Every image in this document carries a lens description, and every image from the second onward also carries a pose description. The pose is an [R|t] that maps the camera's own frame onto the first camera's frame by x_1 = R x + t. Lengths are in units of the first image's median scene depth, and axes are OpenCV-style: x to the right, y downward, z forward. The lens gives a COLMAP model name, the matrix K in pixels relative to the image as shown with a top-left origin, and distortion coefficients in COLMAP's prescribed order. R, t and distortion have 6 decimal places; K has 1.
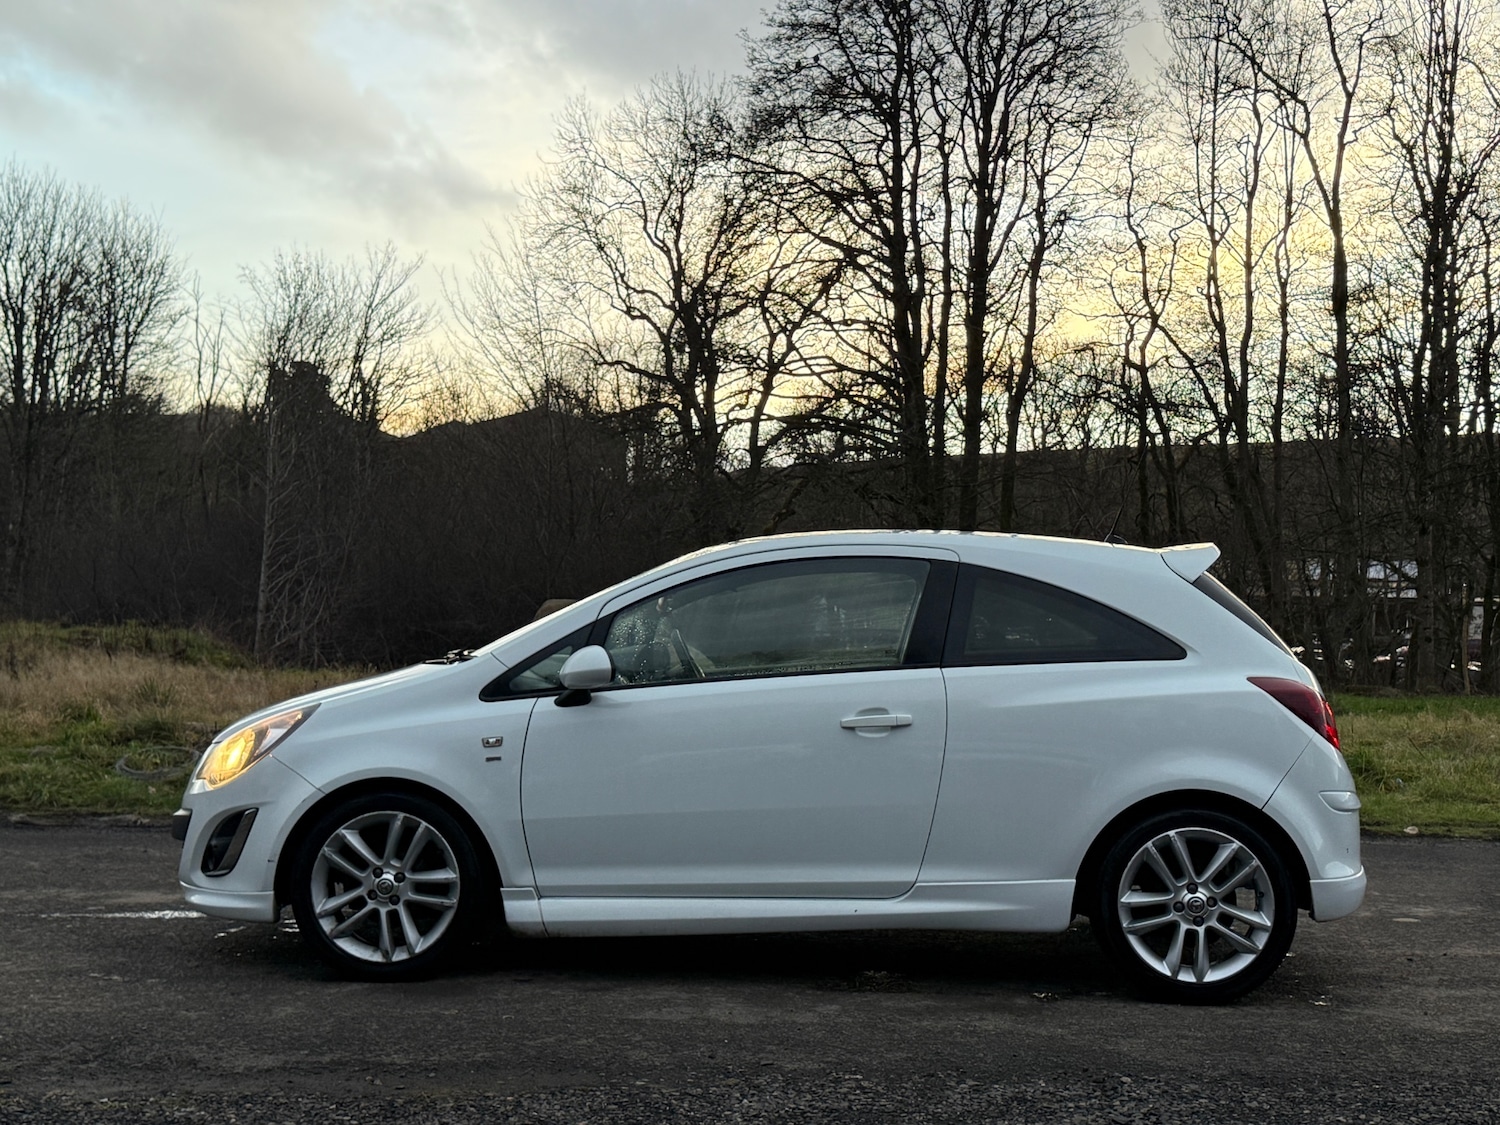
lens RADIAL K [[1989.8, 0, 750.0], [0, 1989.8, 562.5], [0, 0, 1]] dist [0.164634, -0.266537]
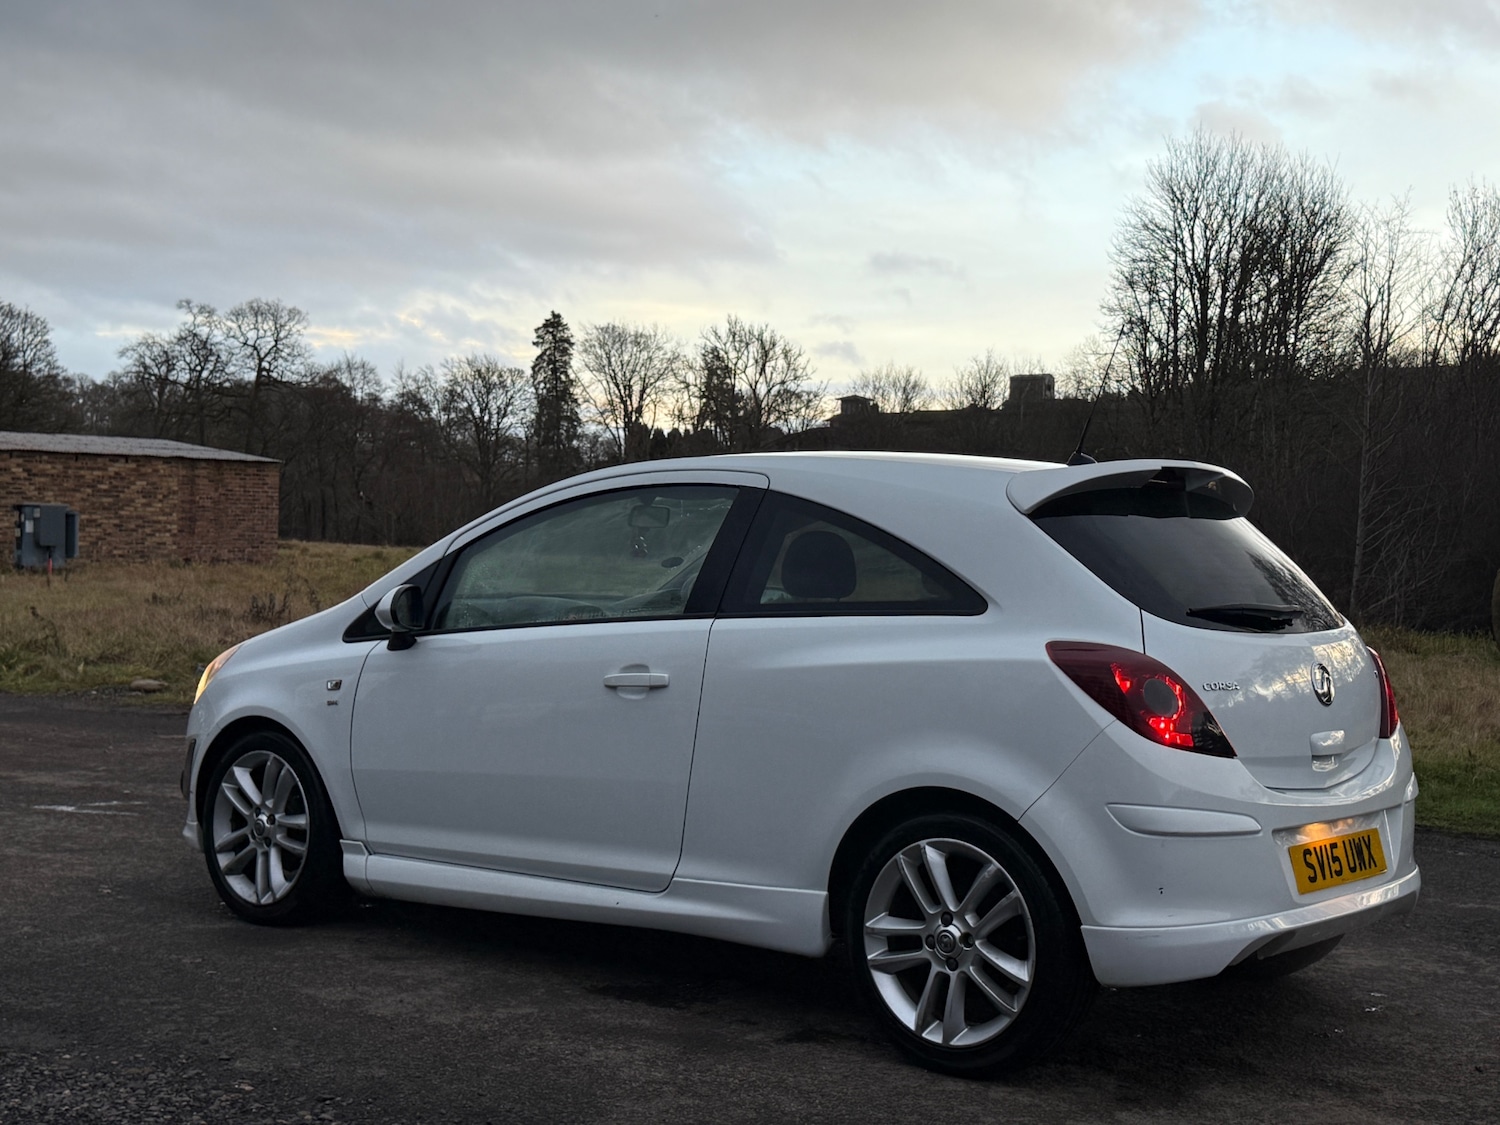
lens RADIAL K [[1989.8, 0, 750.0], [0, 1989.8, 562.5], [0, 0, 1]] dist [0.164634, -0.266537]
pose [[0.807072, 0.007596, -0.590404, 0.591316], [0.004565, 0.999807, 0.019104, 0.014510], [0.590435, -0.018113, 0.806882, 0.351847]]
